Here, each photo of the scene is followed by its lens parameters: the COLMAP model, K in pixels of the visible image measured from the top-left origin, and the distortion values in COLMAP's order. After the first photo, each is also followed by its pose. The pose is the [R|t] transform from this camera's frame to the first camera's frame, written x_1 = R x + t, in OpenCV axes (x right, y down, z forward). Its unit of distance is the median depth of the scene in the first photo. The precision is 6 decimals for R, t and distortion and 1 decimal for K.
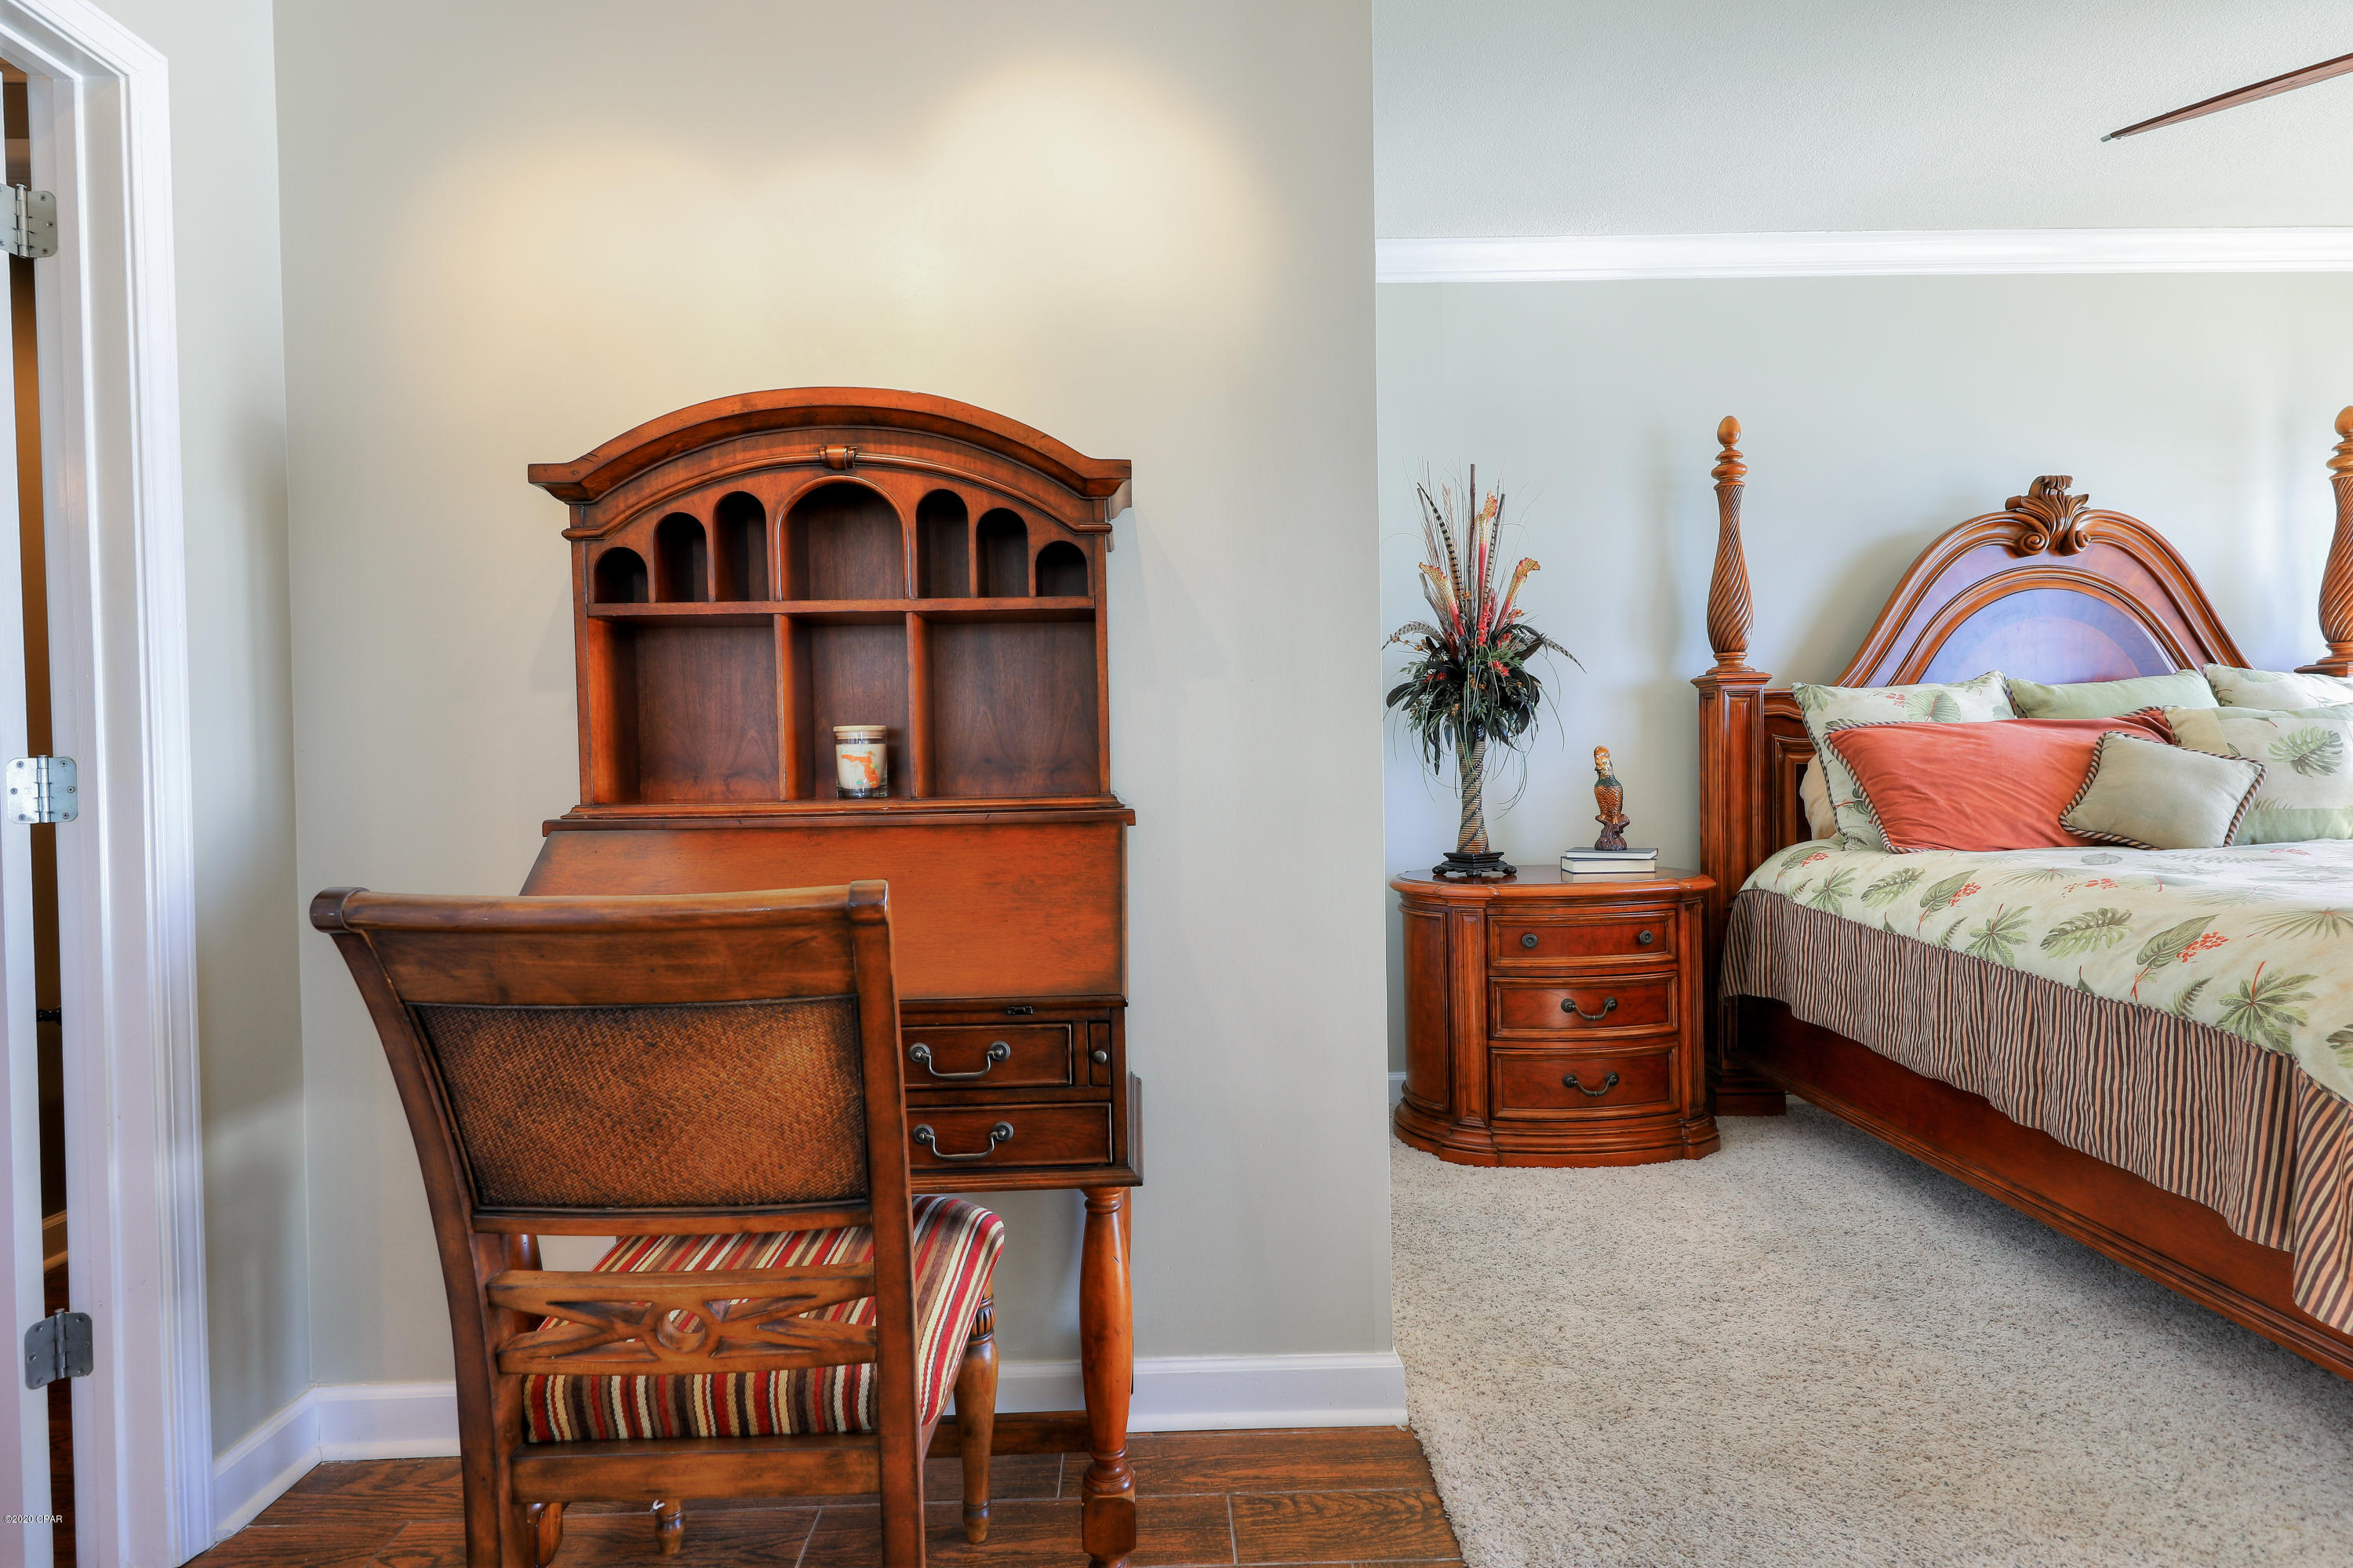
lens RADIAL K [[1211.2, 0, 1173.6], [0, 1211.2, 794.0], [0, 0, 1]] dist [0.017568, -0.007135]
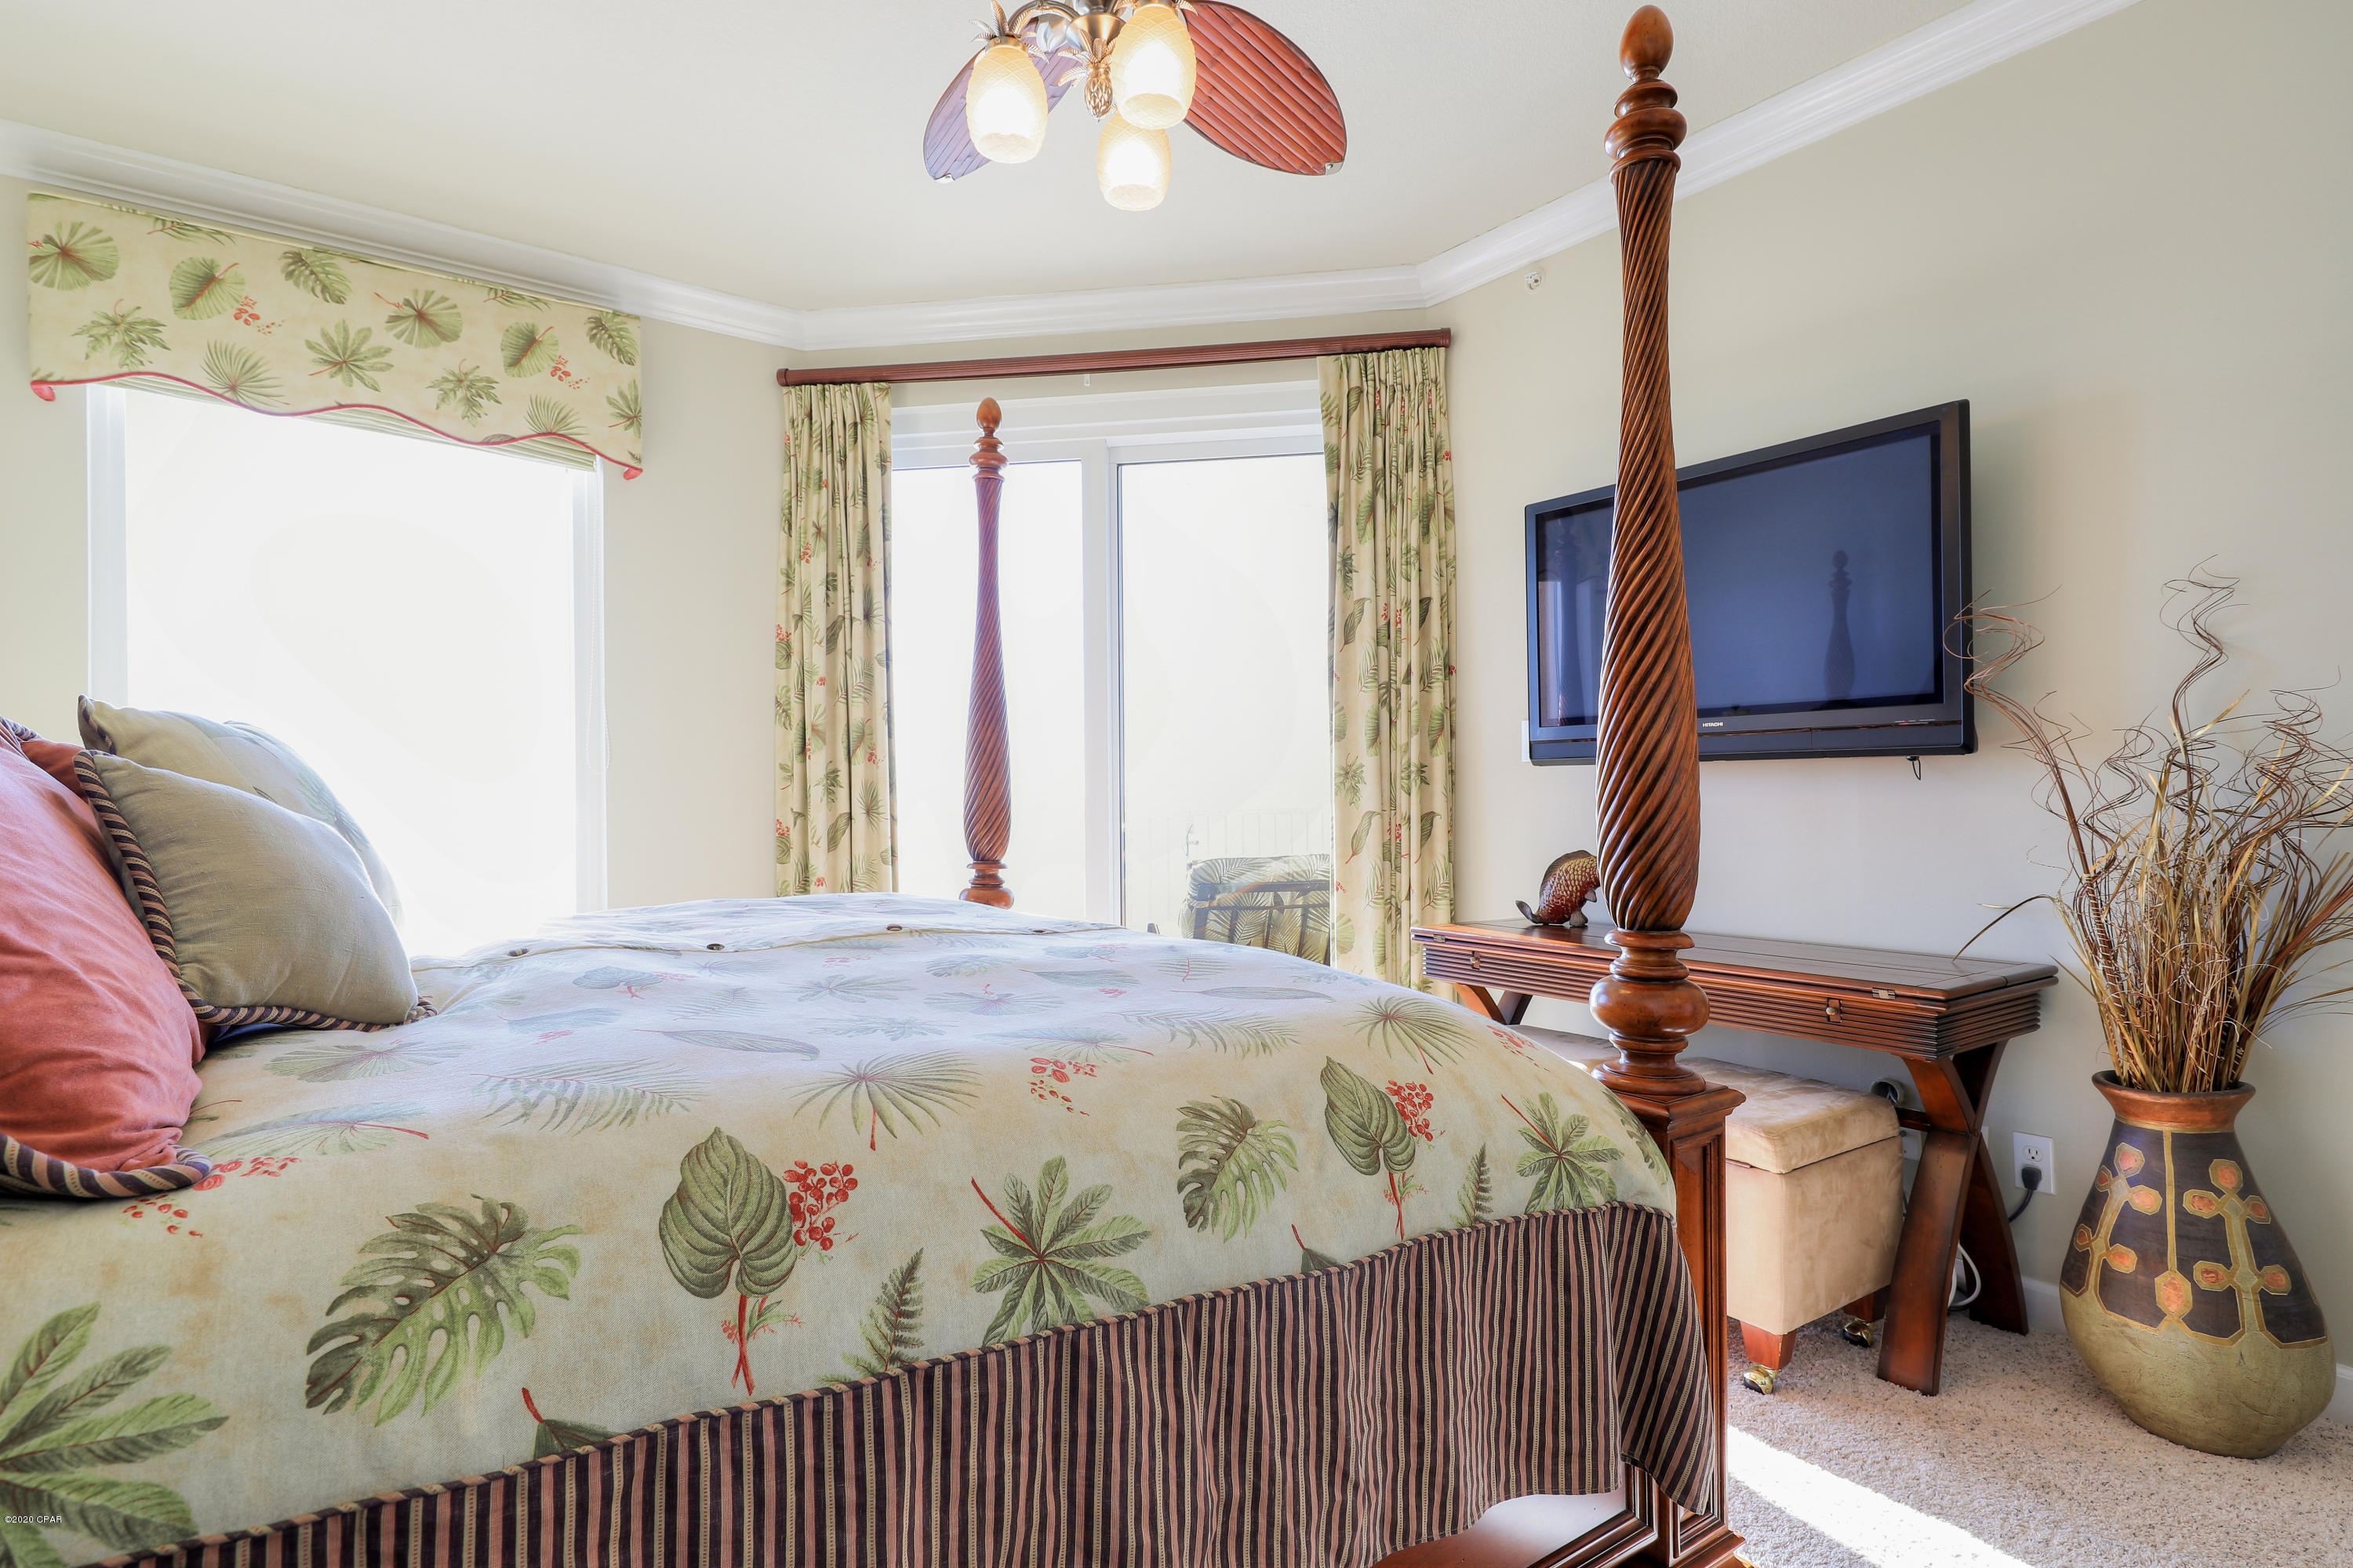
lens RADIAL K [[1211.2, 0, 1178.8], [0, 1211.2, 778.2], [0, 0, 1]] dist [0.017568, -0.007135]
pose [[-0.562887, 0.026206, 0.826118, 0.252007], [0.033498, 0.999399, -0.008879, -0.028208], [-0.825855, 0.022676, -0.563427, 0.939241]]
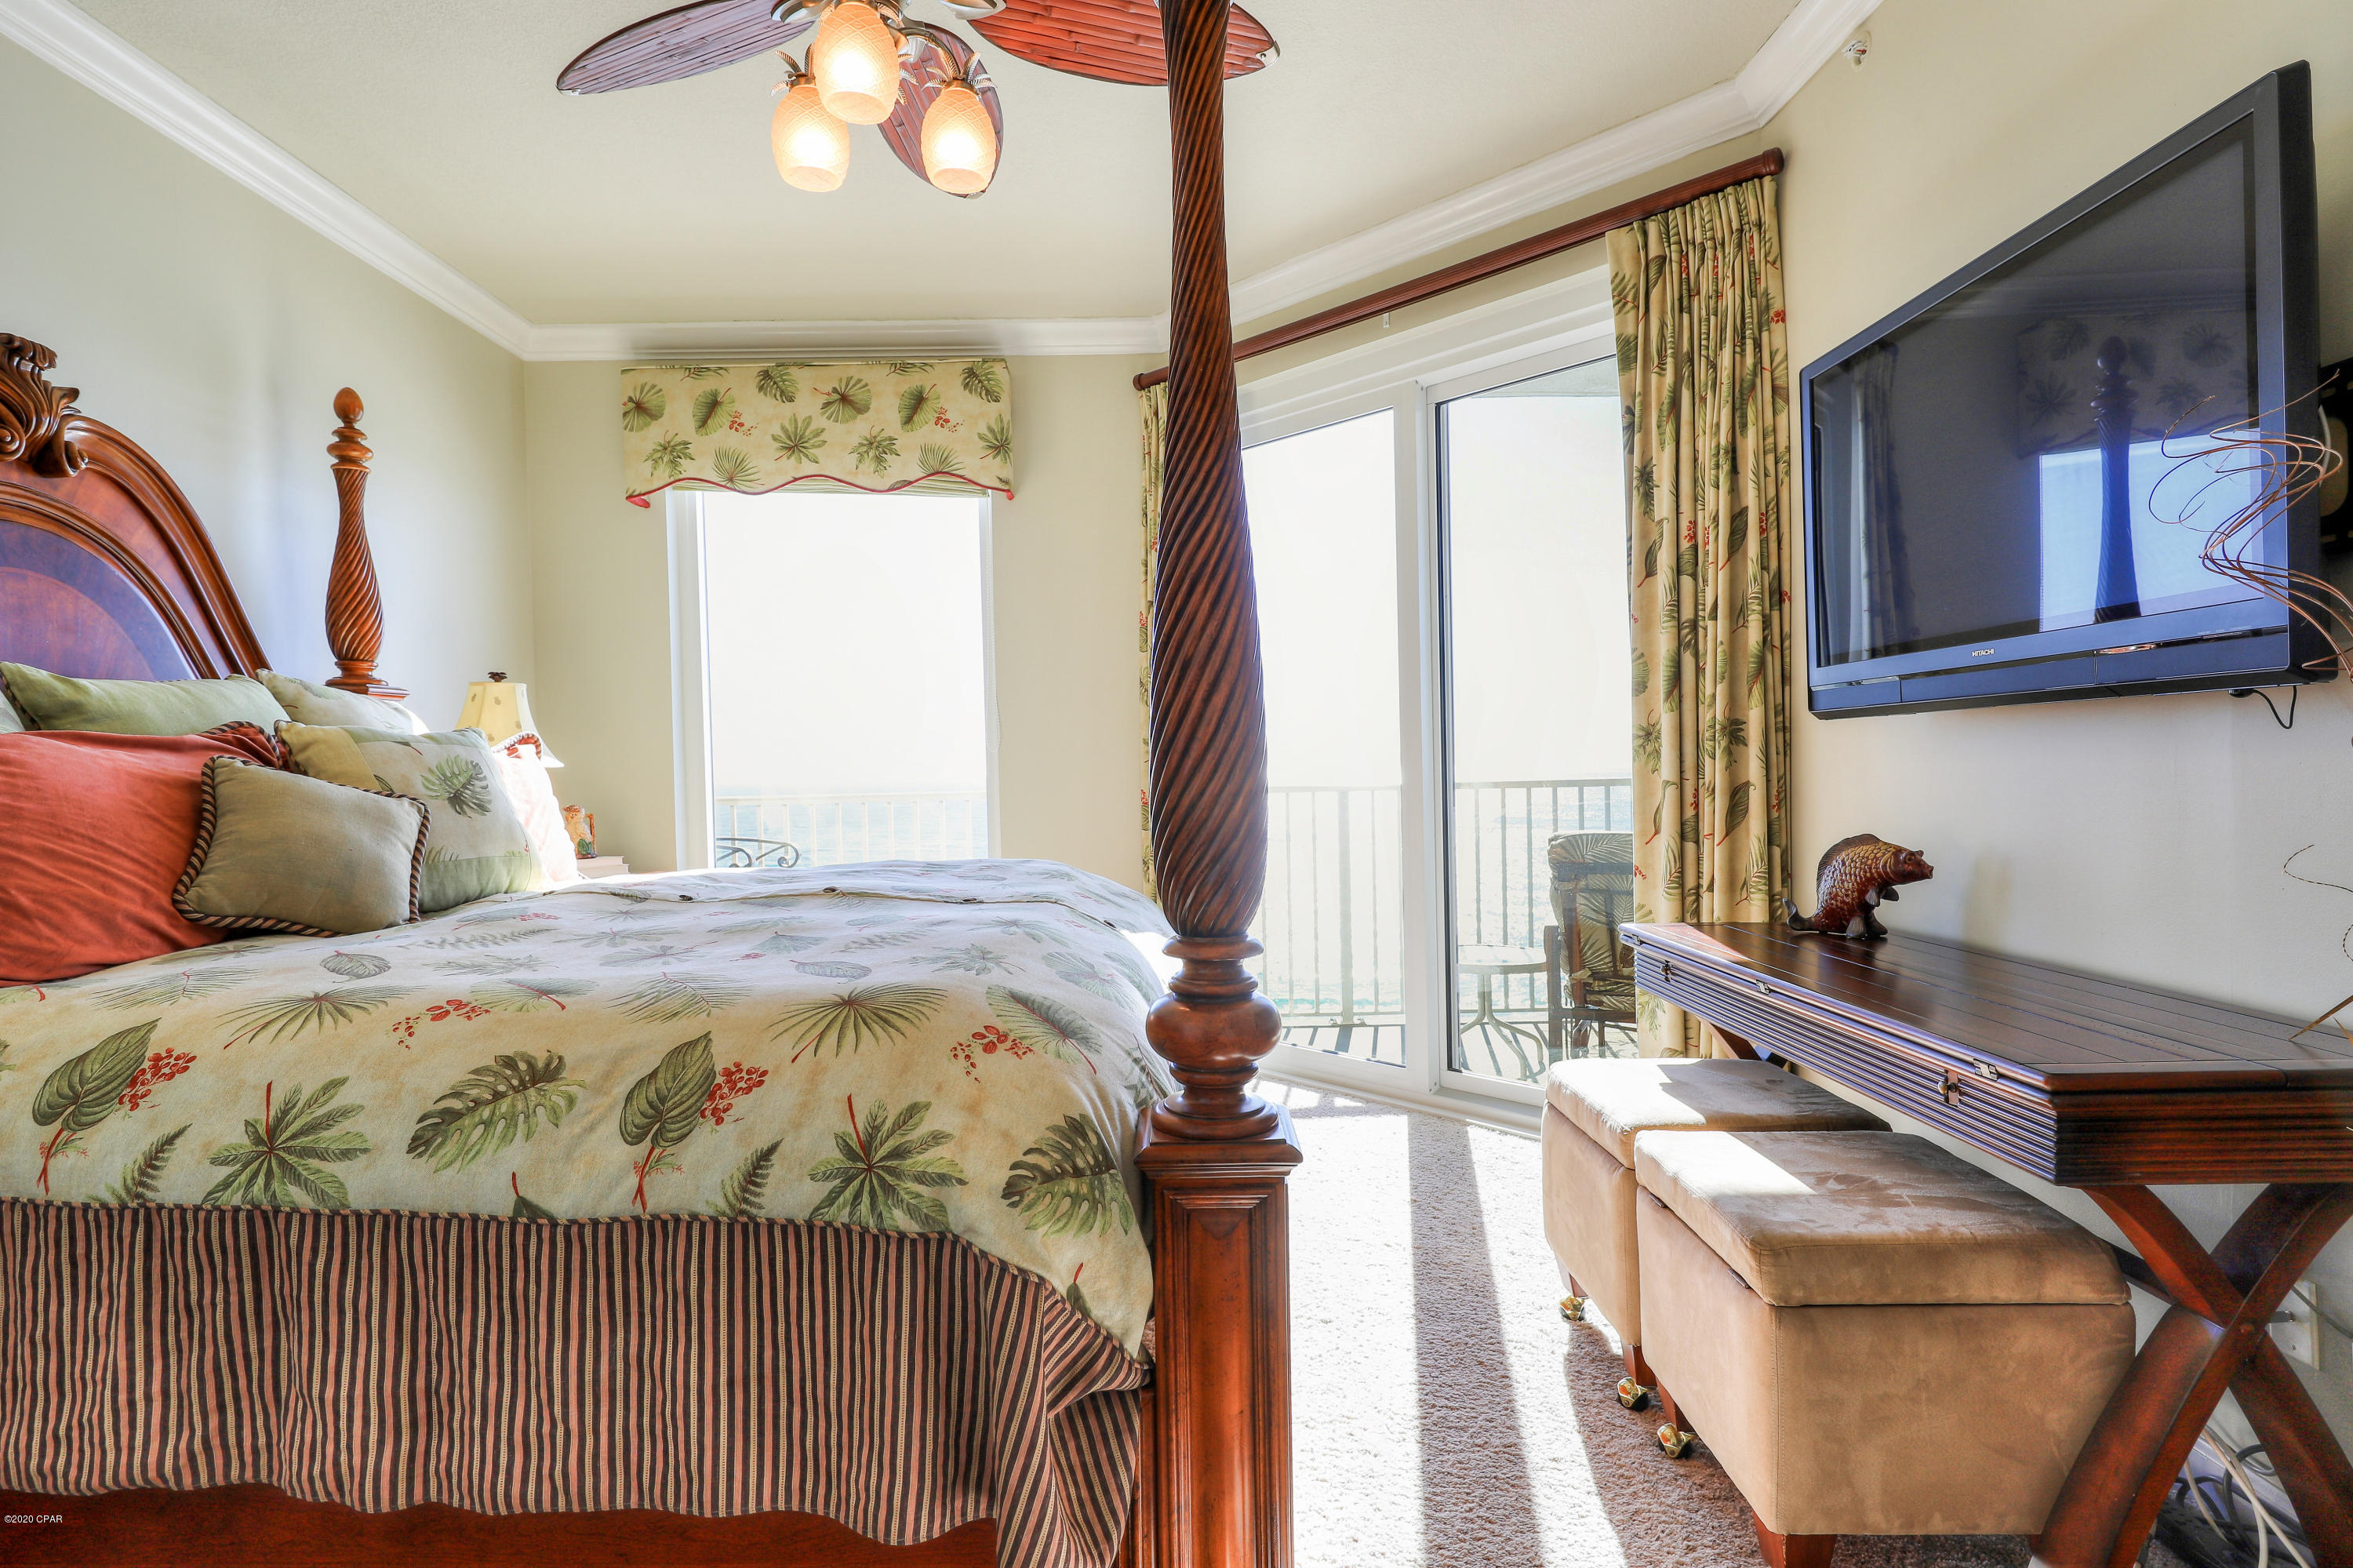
lens RADIAL K [[1211.2, 0, 1173.4], [0, 1211.2, 781.4], [0, 0, 1]] dist [0.017568, -0.007135]
pose [[0.034914, 0.000778, 0.999390, 0.147001], [0.043930, 0.999032, -0.002312, -0.014601], [-0.998424, 0.043984, 0.034846, 0.483273]]
